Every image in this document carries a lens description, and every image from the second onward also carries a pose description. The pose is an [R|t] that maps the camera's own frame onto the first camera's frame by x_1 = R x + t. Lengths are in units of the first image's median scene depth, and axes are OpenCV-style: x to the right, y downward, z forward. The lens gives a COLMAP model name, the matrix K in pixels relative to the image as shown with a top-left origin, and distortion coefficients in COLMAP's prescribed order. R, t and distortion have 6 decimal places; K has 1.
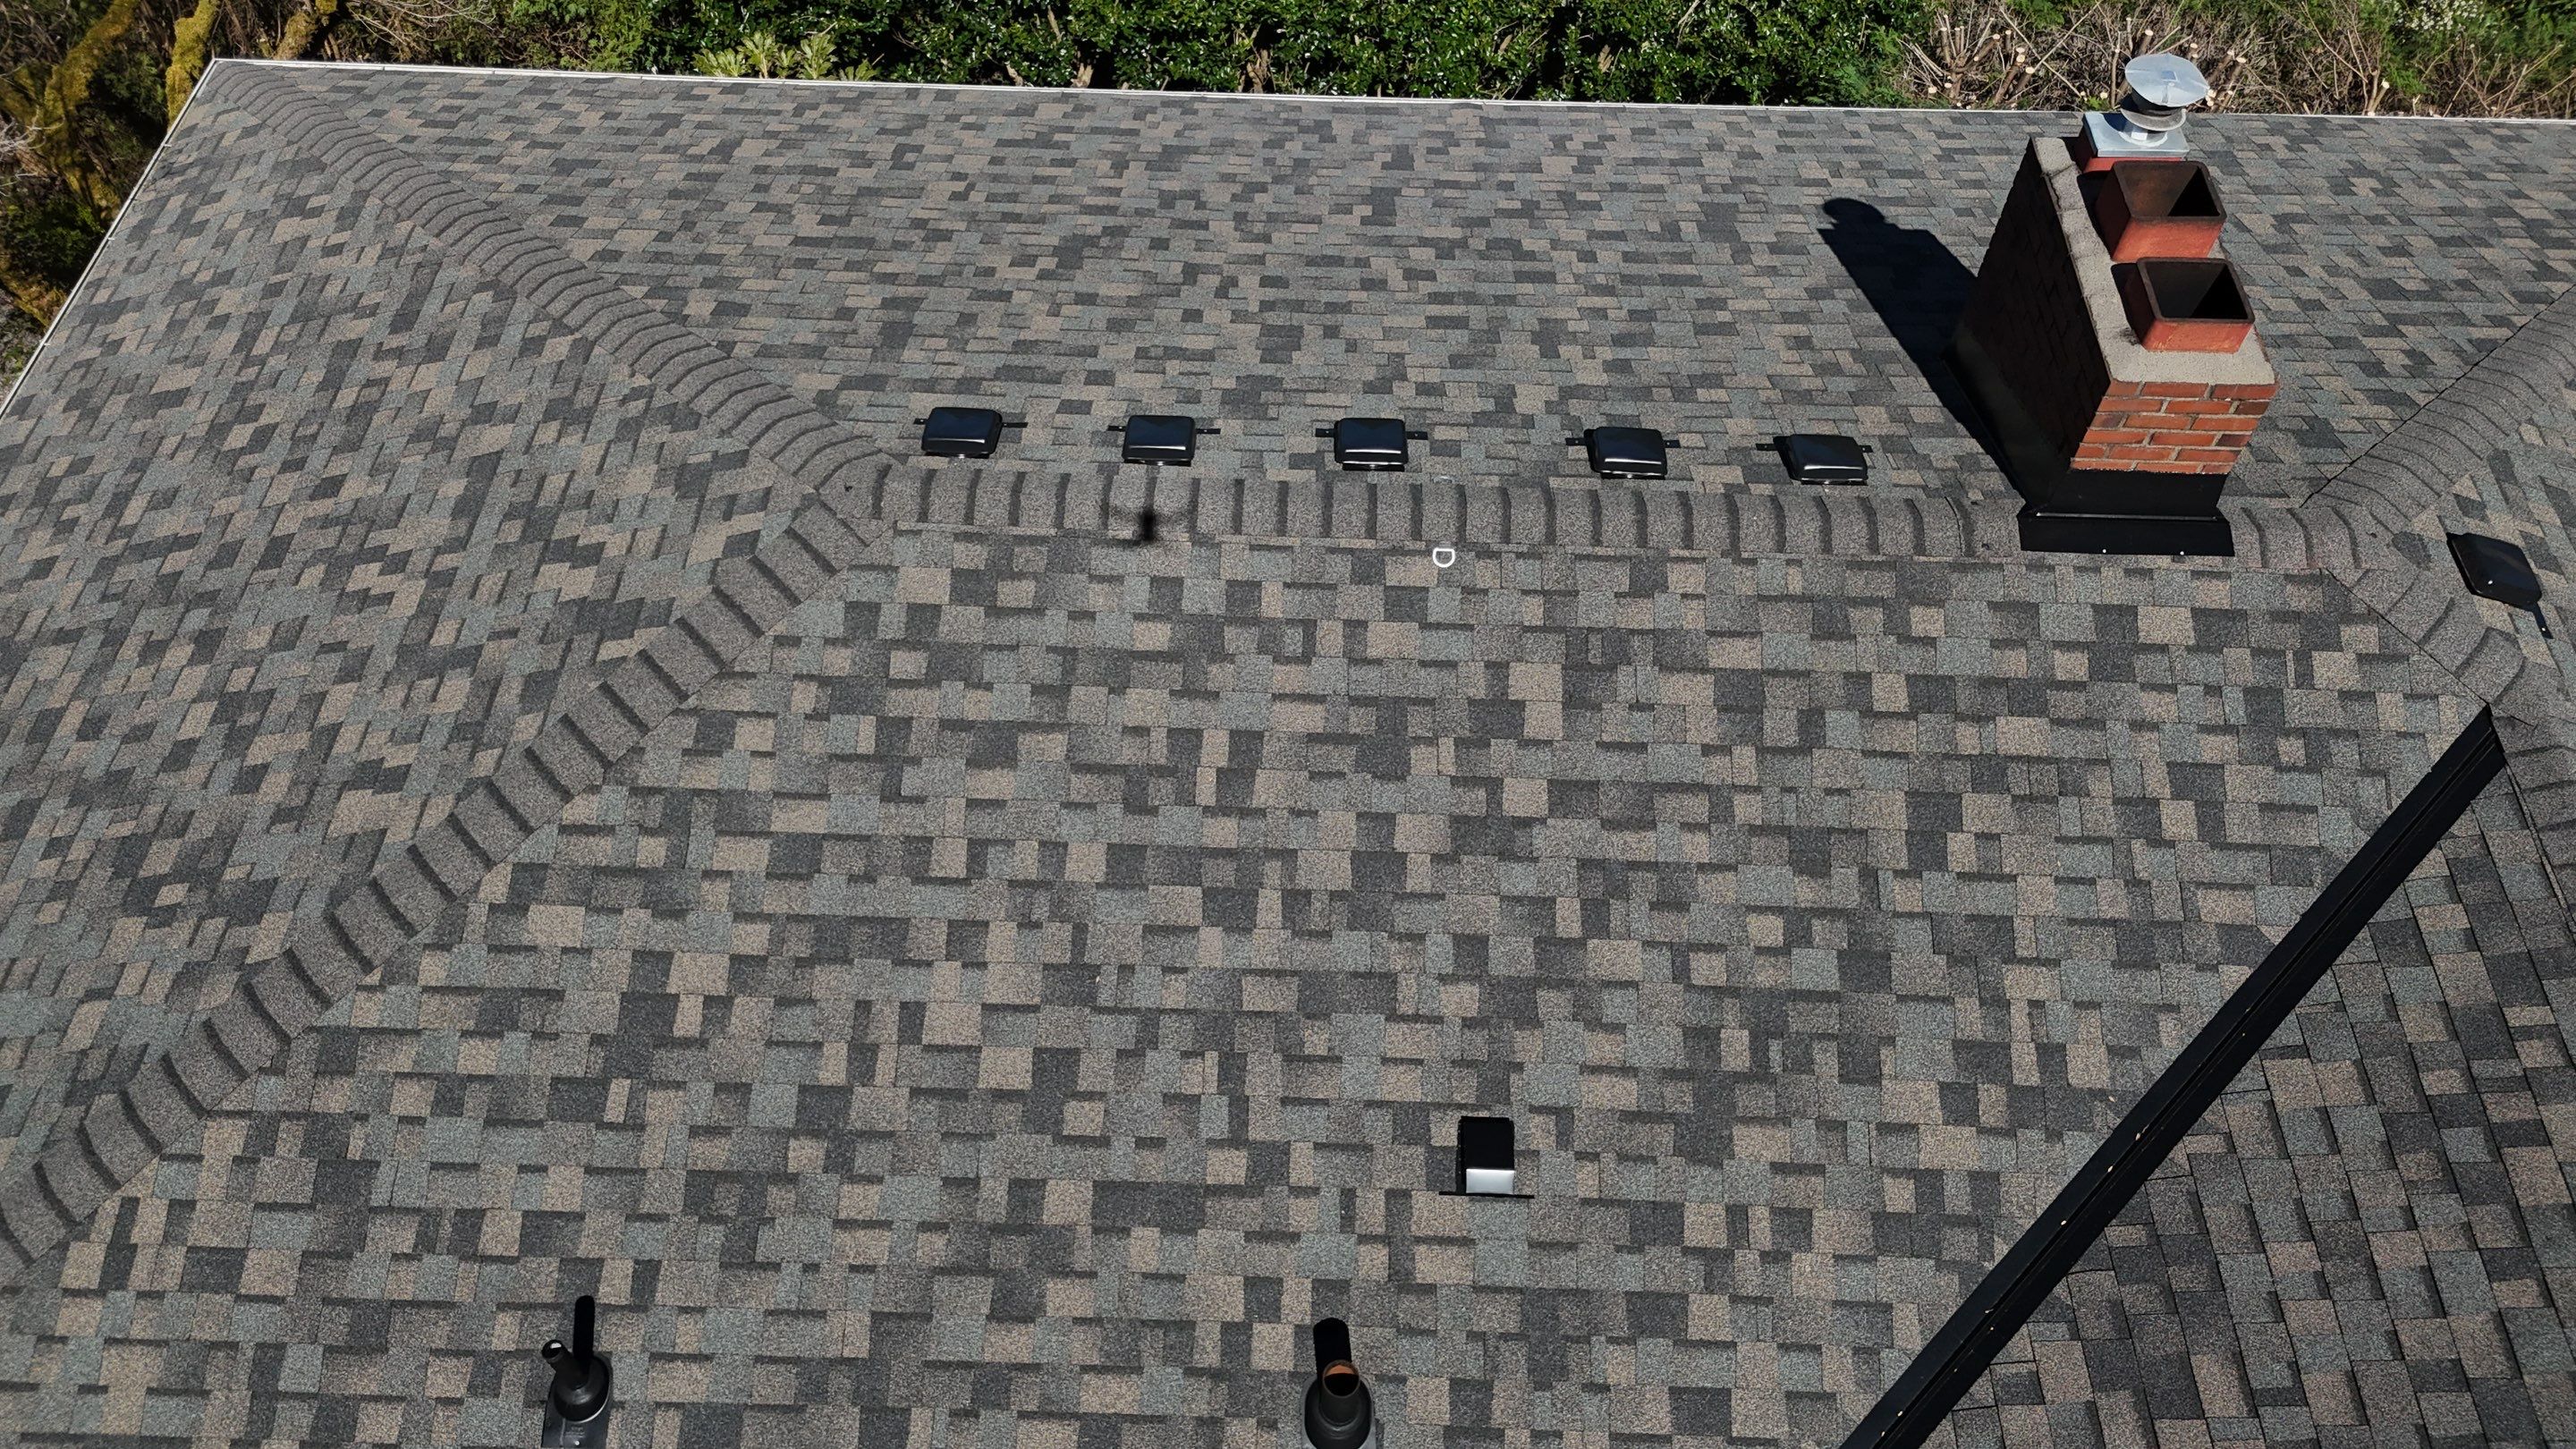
lens RADIAL K [[1895.0, 0, 1288.0], [0, 1895.0, 724.5], [0, 0, 1]] dist [0.096878, -0.111545]
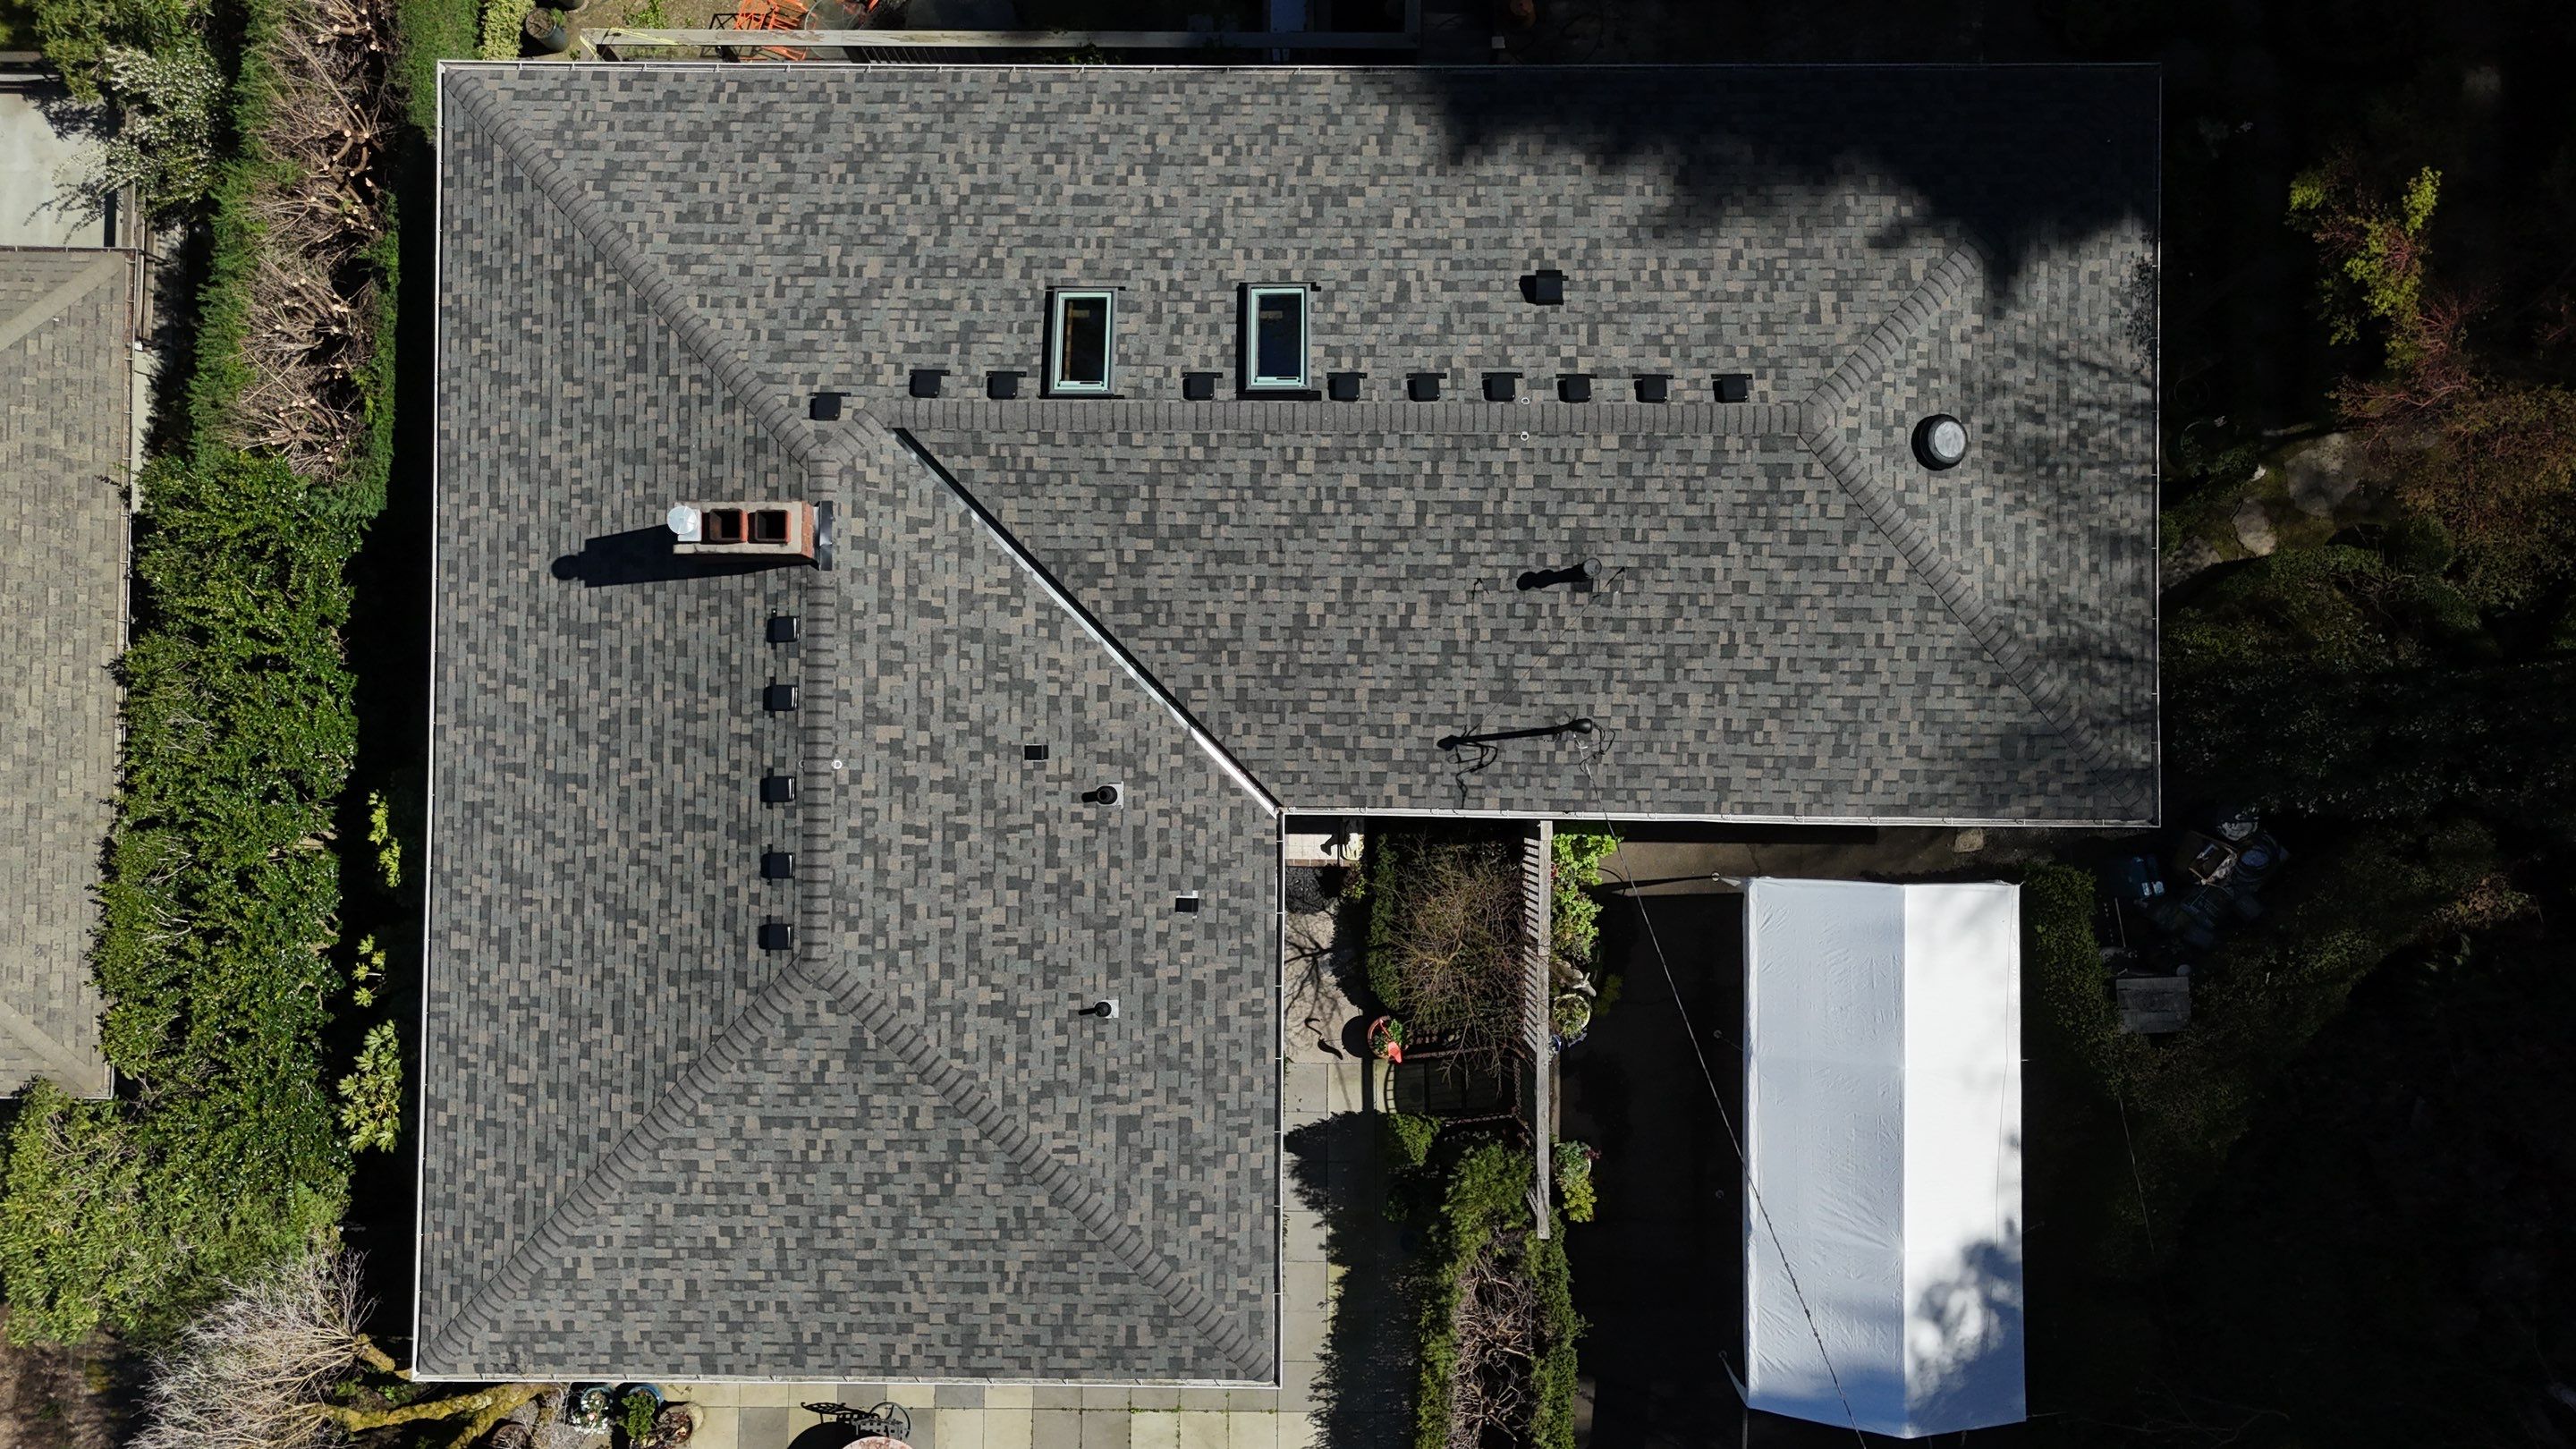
lens RADIAL K [[1895.0, 0, 1288.0], [0, 1895.0, 724.5], [0, 0, 1]] dist [0.096878, -0.111545]
pose [[-0.022689, -0.999586, 0.017688, 0.079122], [0.815203, -0.008256, 0.579117, -1.269989], [-0.578731, 0.027559, 0.815053, -1.872185]]
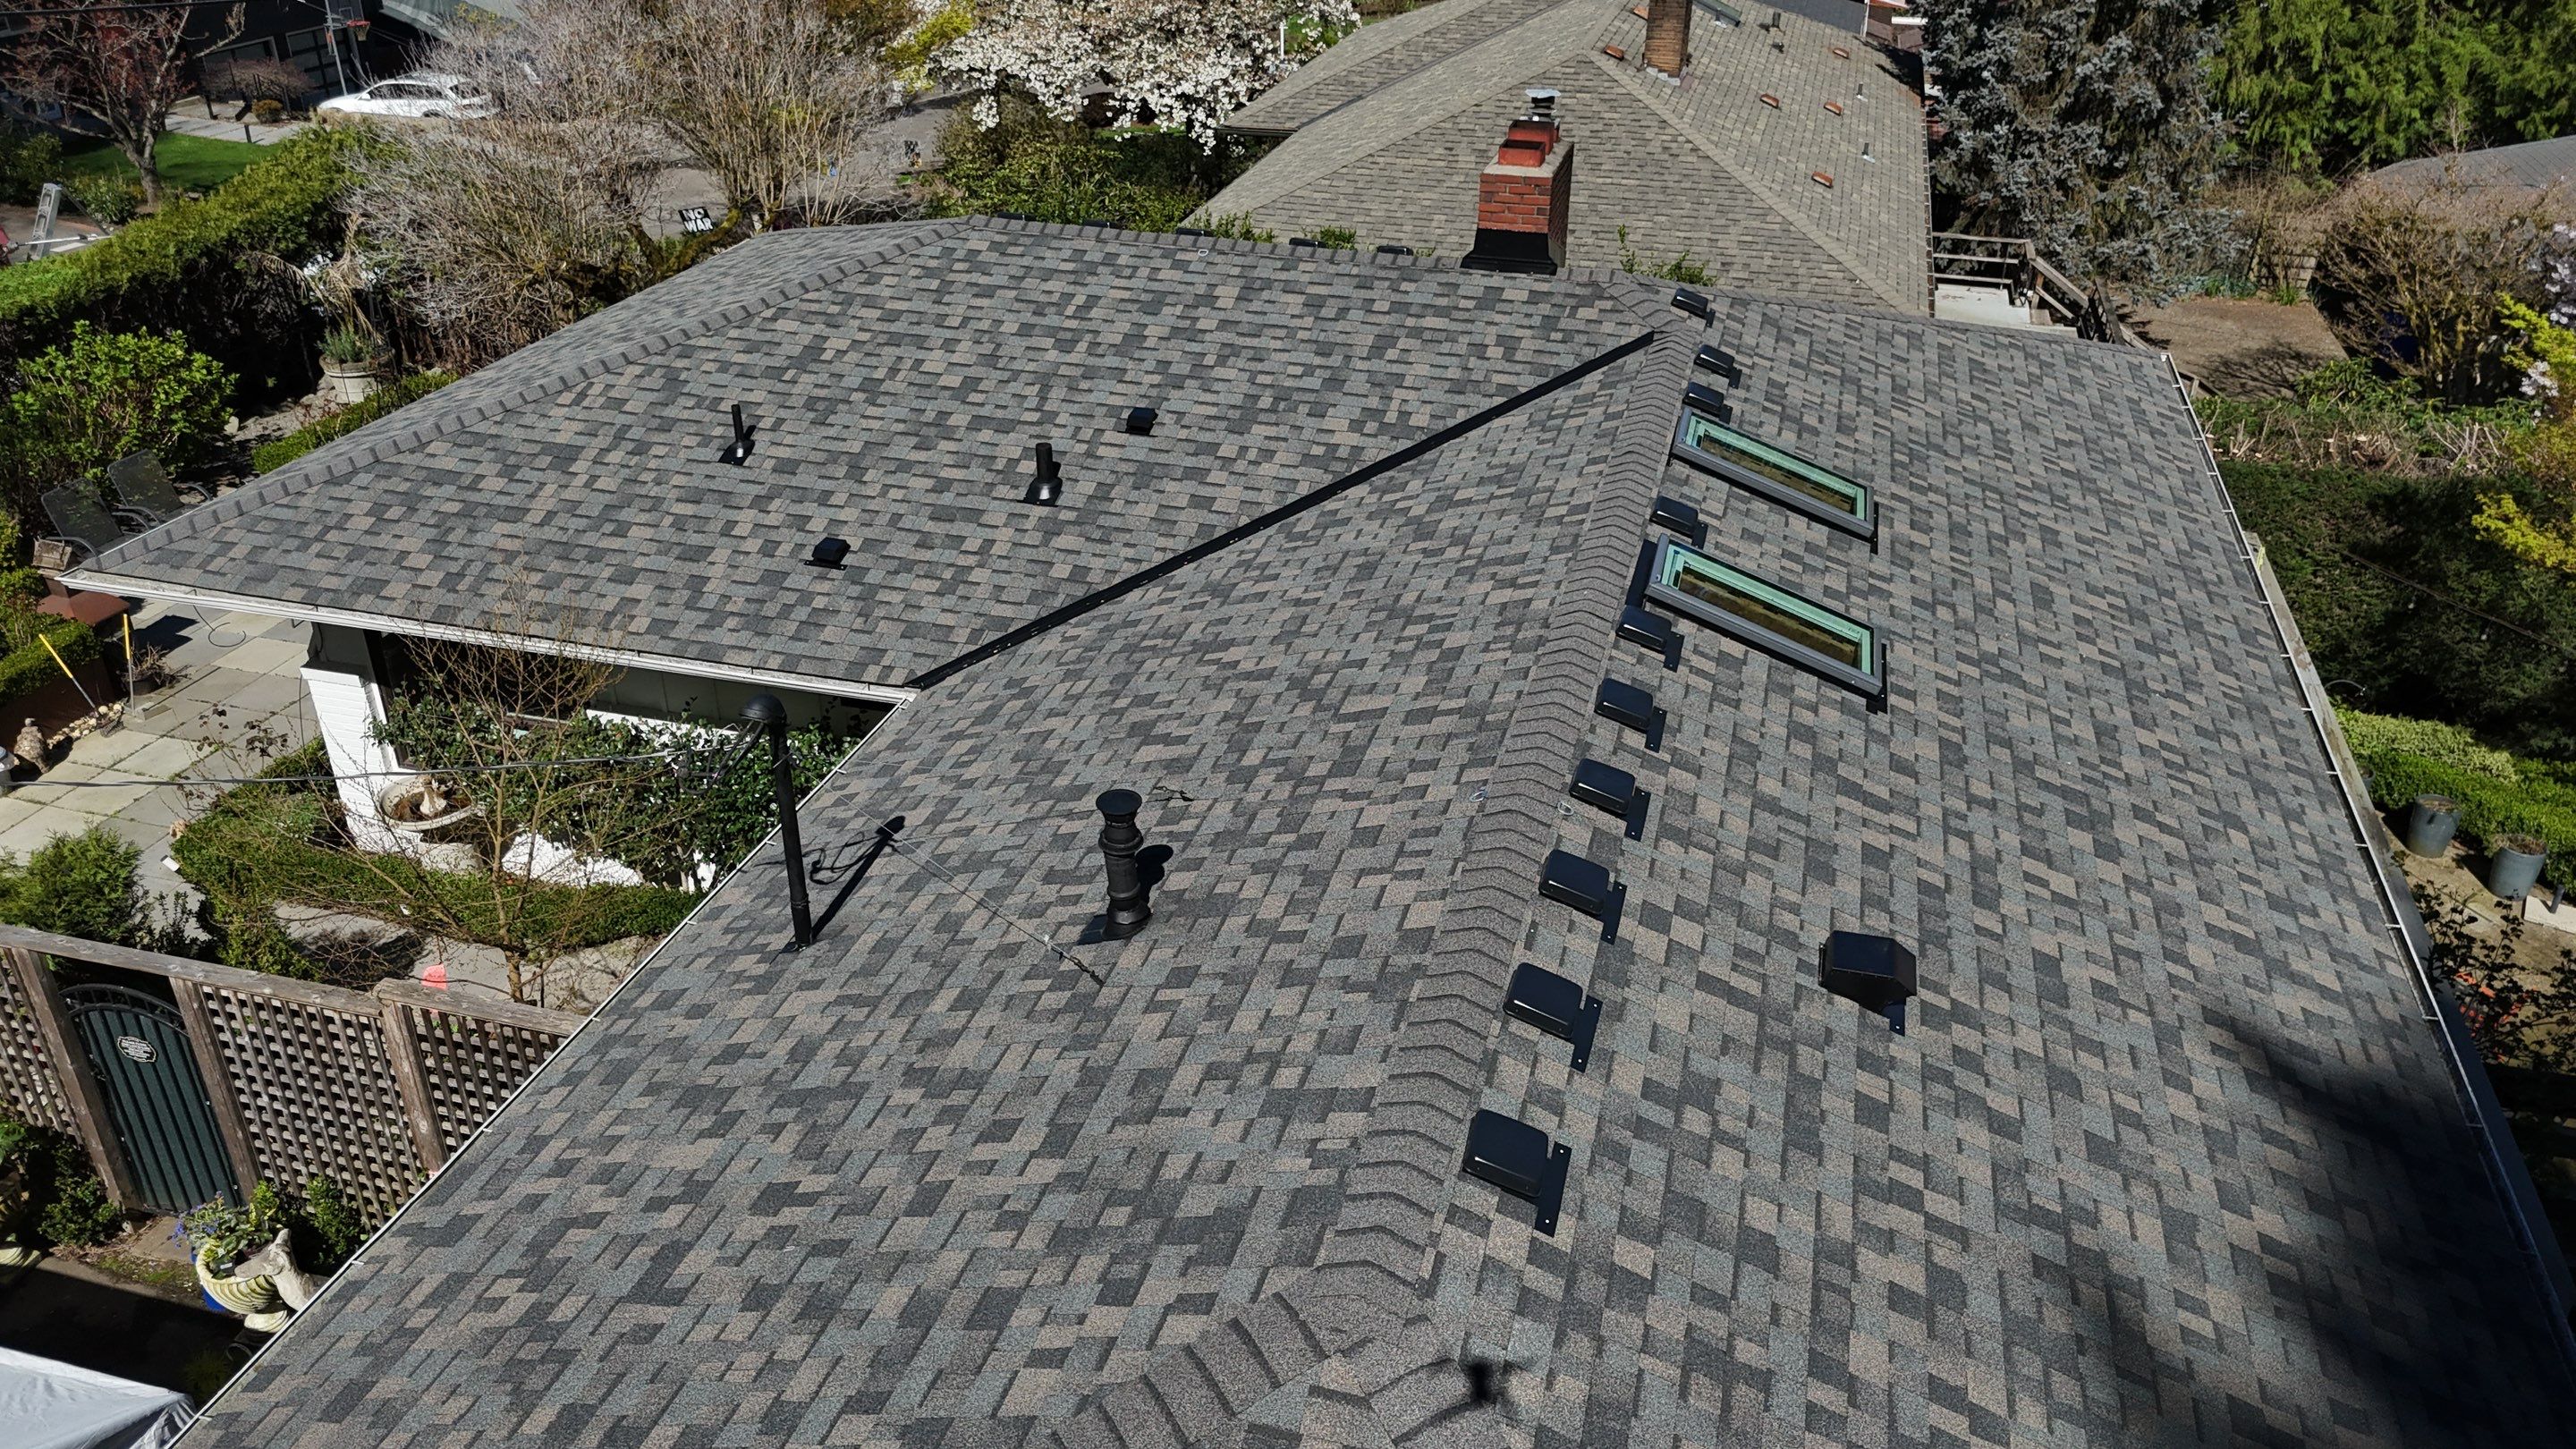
lens RADIAL K [[1895.0, 0, 1288.0], [0, 1895.0, 724.5], [0, 0, 1]] dist [0.096878, -0.111545]
pose [[0.971921, 0.113040, -0.206376, 0.720761], [-0.188070, 0.900277, -0.392595, 1.298770], [0.141416, 0.420385, 0.896258, -0.765502]]
